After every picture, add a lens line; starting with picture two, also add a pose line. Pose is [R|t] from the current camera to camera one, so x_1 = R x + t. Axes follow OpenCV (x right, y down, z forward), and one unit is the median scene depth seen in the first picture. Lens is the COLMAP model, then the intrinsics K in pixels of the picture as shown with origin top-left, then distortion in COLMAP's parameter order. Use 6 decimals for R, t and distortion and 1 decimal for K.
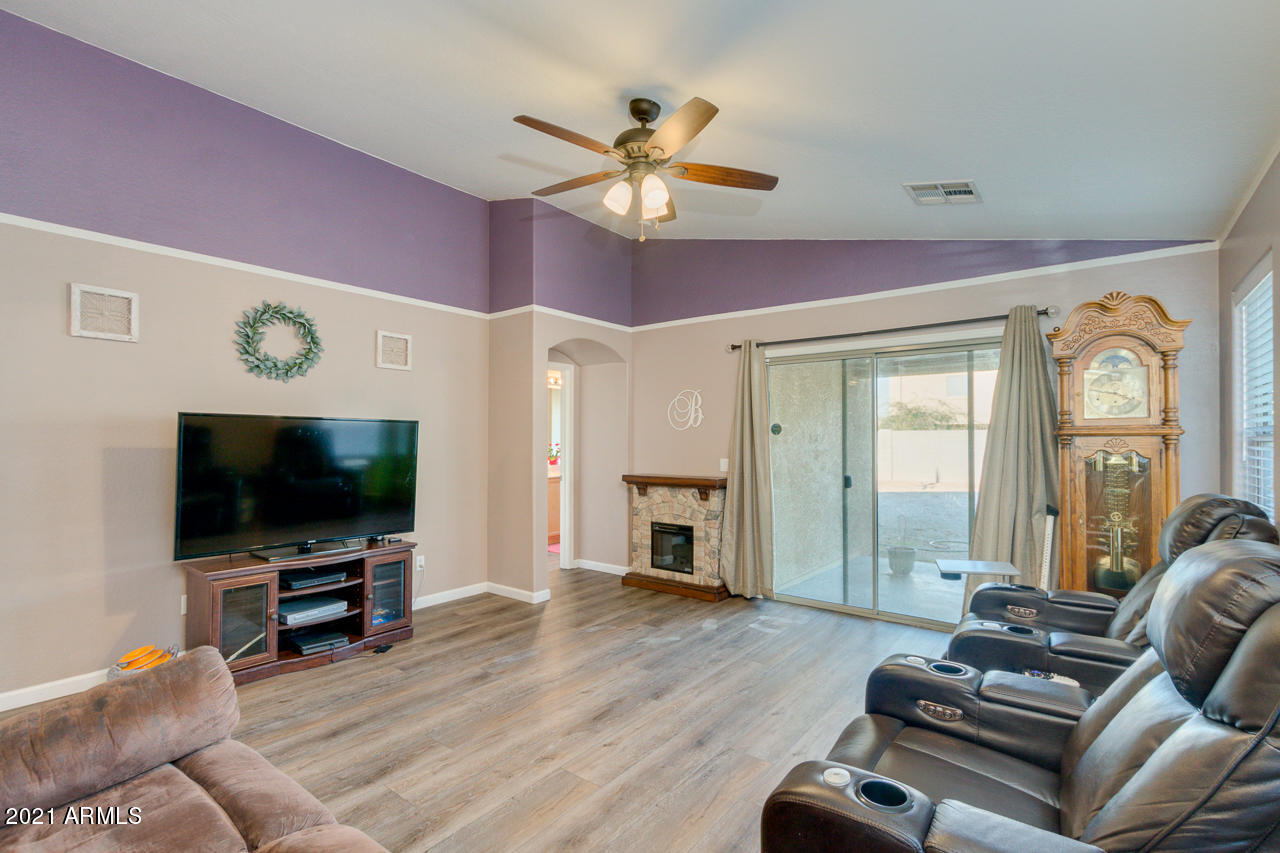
lens RADIAL K [[583.3, 0, 643.4], [0, 583.3, 430.2], [0, 0, 1]] dist [0.002248, -0.000462]
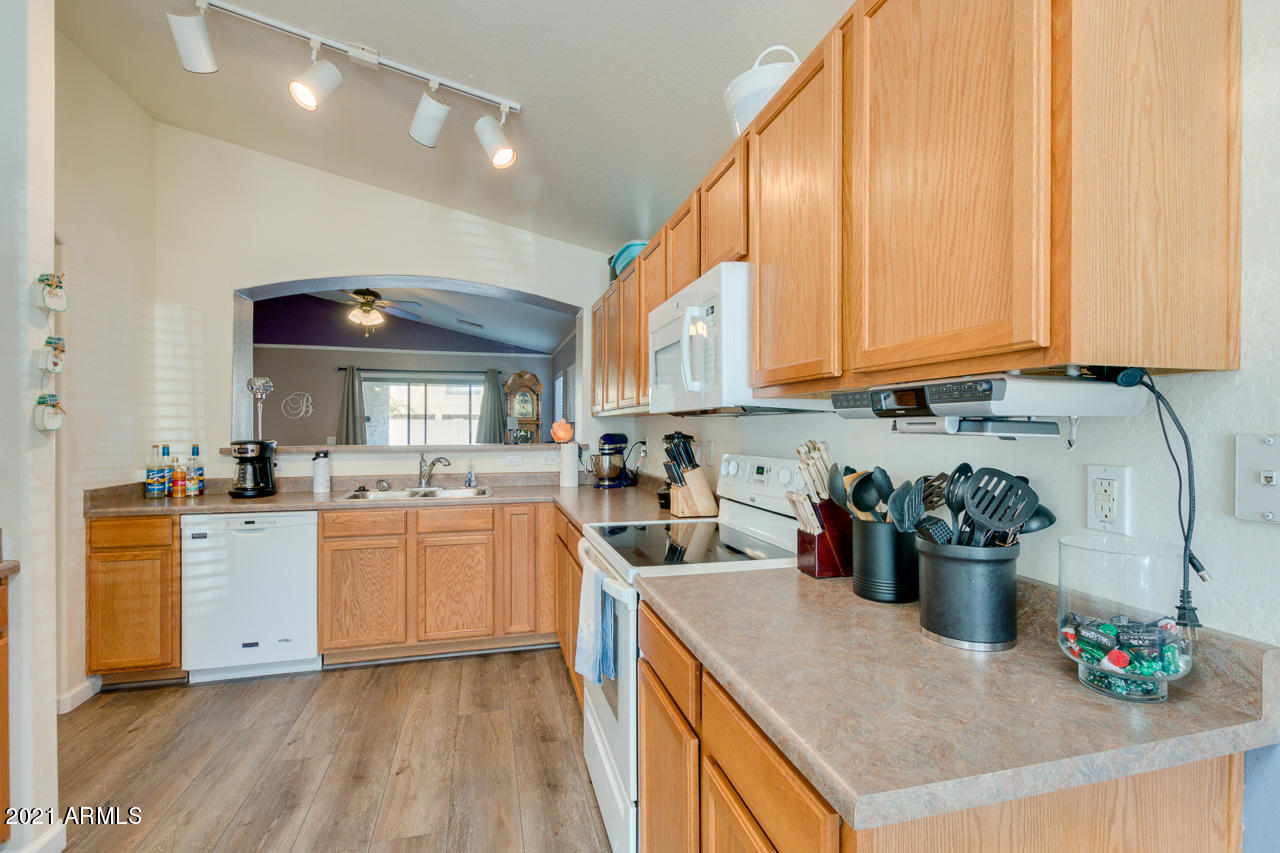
lens RADIAL K [[583.3, 0, 643.4], [0, 583.3, 430.2], [0, 0, 1]] dist [0.002248, -0.000462]
pose [[0.605283, -0.002833, 0.796005, -0.815641], [-0.013941, 0.999803, 0.014160, -0.006036], [-0.795888, -0.019668, 0.605124, -0.872007]]
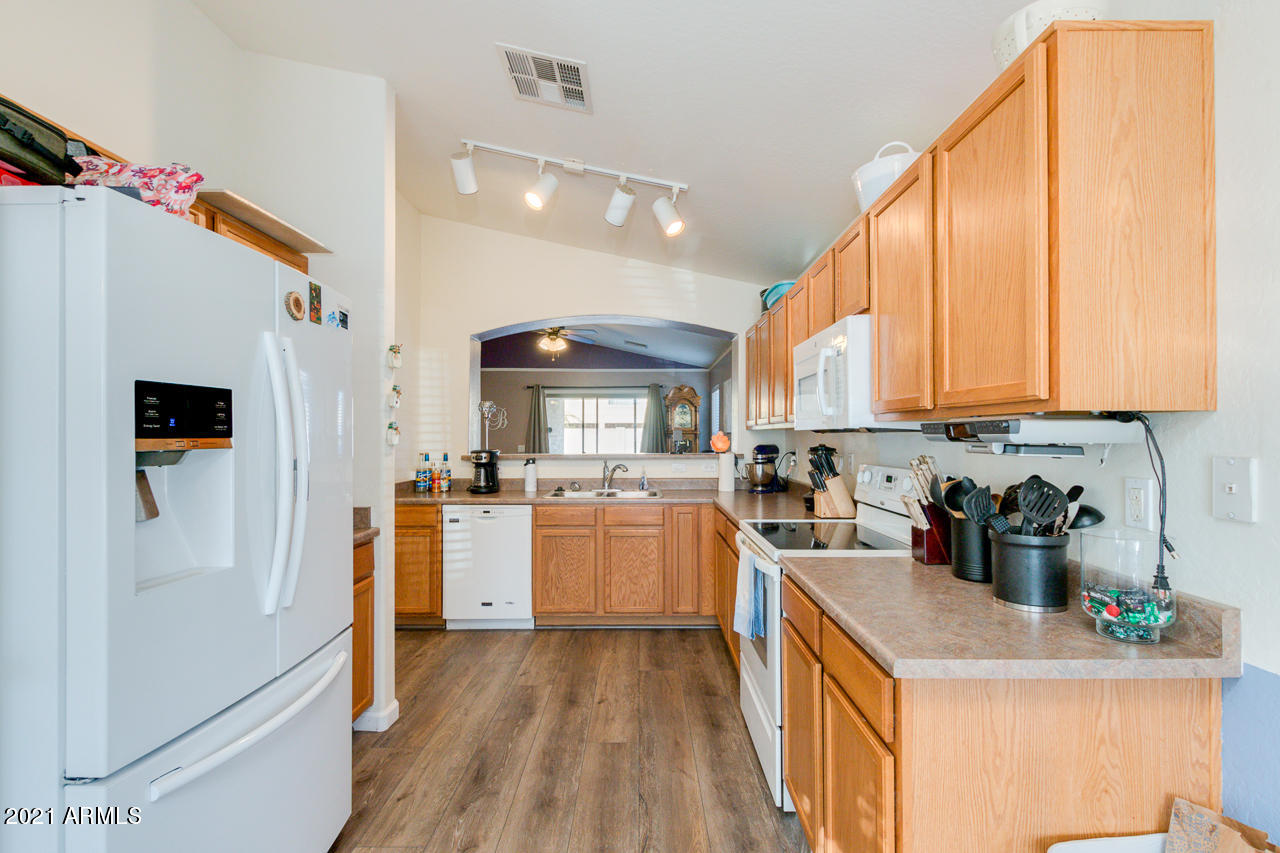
lens RADIAL K [[583.3, 0, 643.4], [0, 583.3, 430.2], [0, 0, 1]] dist [0.002248, -0.000462]
pose [[0.791532, 0.003630, 0.611117, -0.922976], [-0.008408, 0.999952, 0.004952, -0.016822], [-0.611070, -0.009058, 0.791524, -0.970305]]
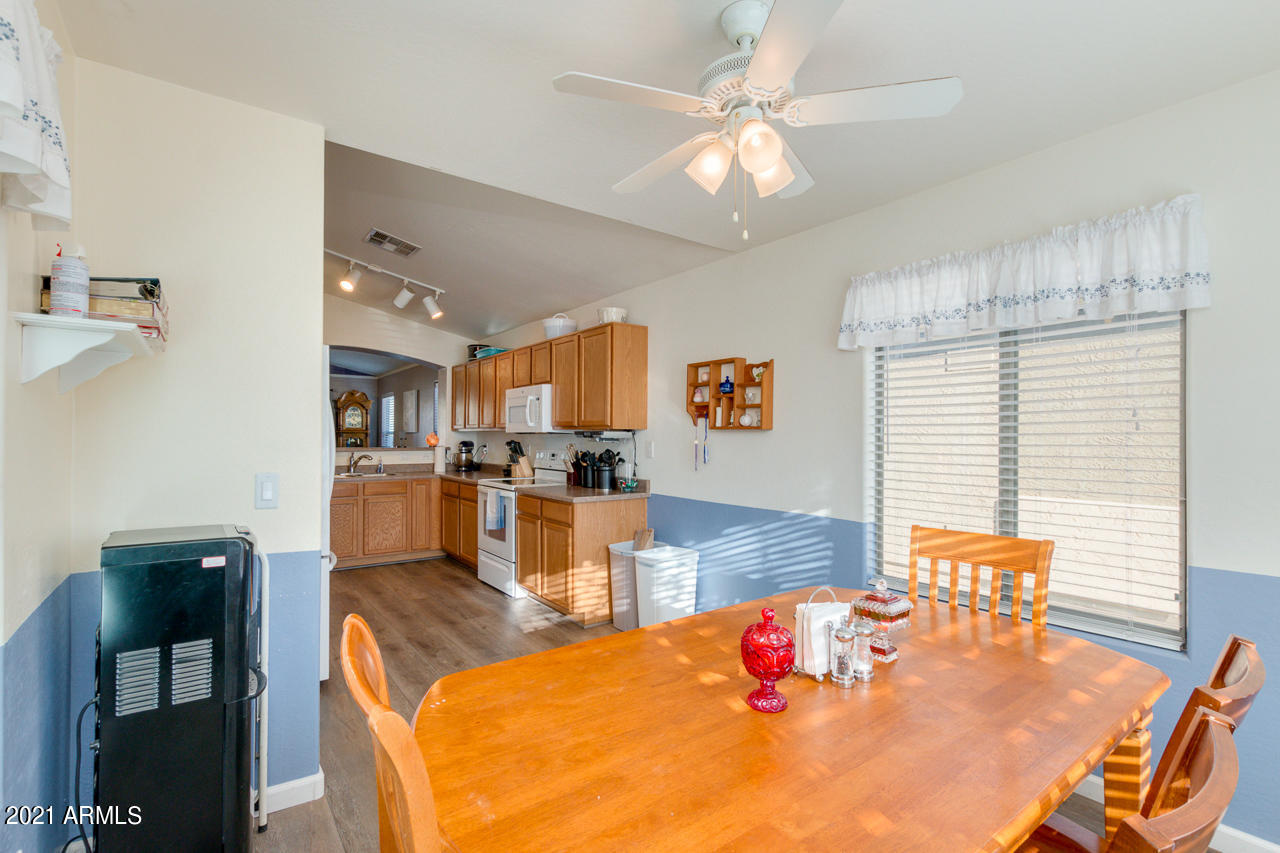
lens RADIAL K [[587.0, 0, 638.5], [0, 587.0, 433.4], [0, 0, 1]] dist [0.000732, -0.000076]
pose [[0.277443, 0.004135, 0.960733, -1.592122], [-0.020827, 0.999782, 0.001712, -0.021607], [-0.960516, -0.020484, 0.277468, -1.207488]]
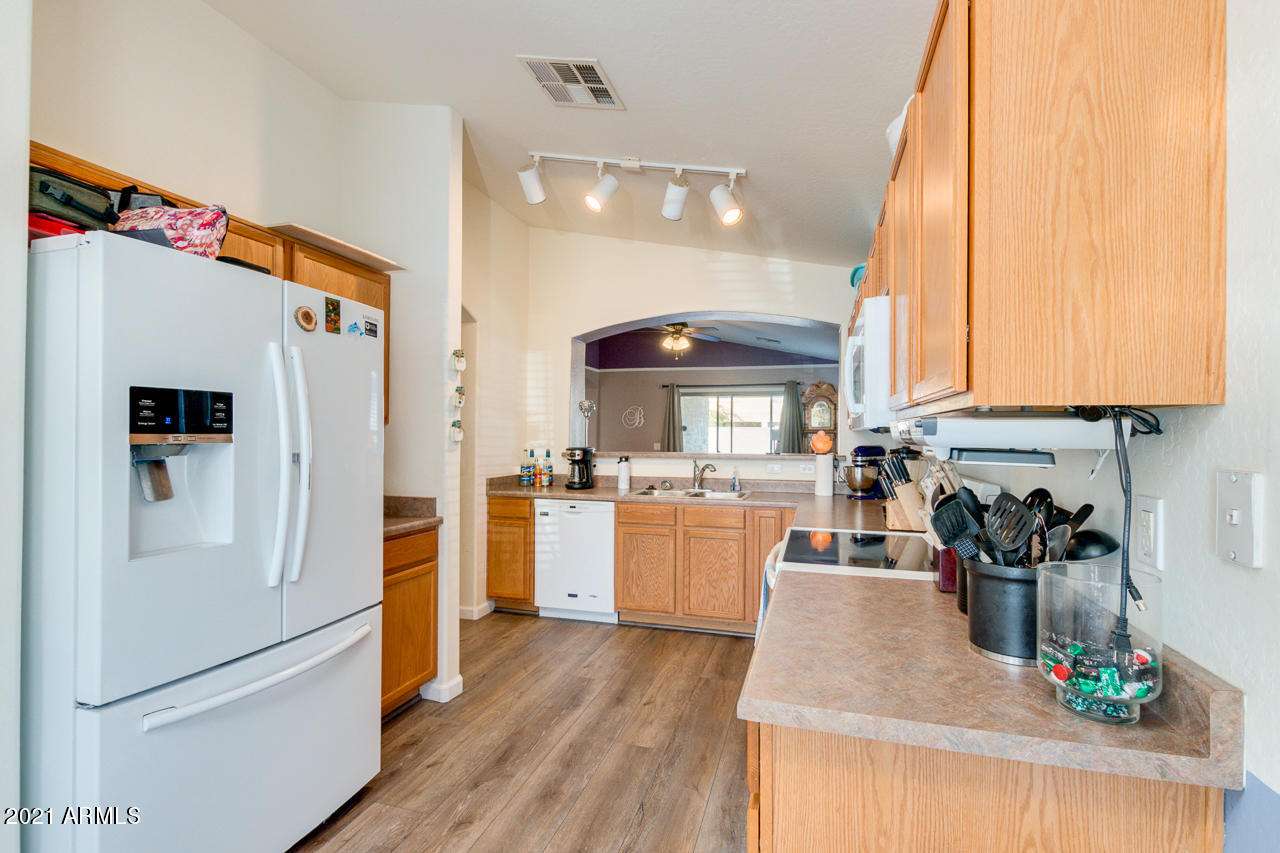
lens RADIAL K [[583.3, 0, 643.4], [0, 583.3, 430.2], [0, 0, 1]] dist [0.002248, -0.000462]
pose [[0.933312, 0.006590, 0.359005, -0.781573], [-0.010948, 0.999889, 0.010107, -0.018375], [-0.358899, -0.013363, 0.933281, -1.031199]]
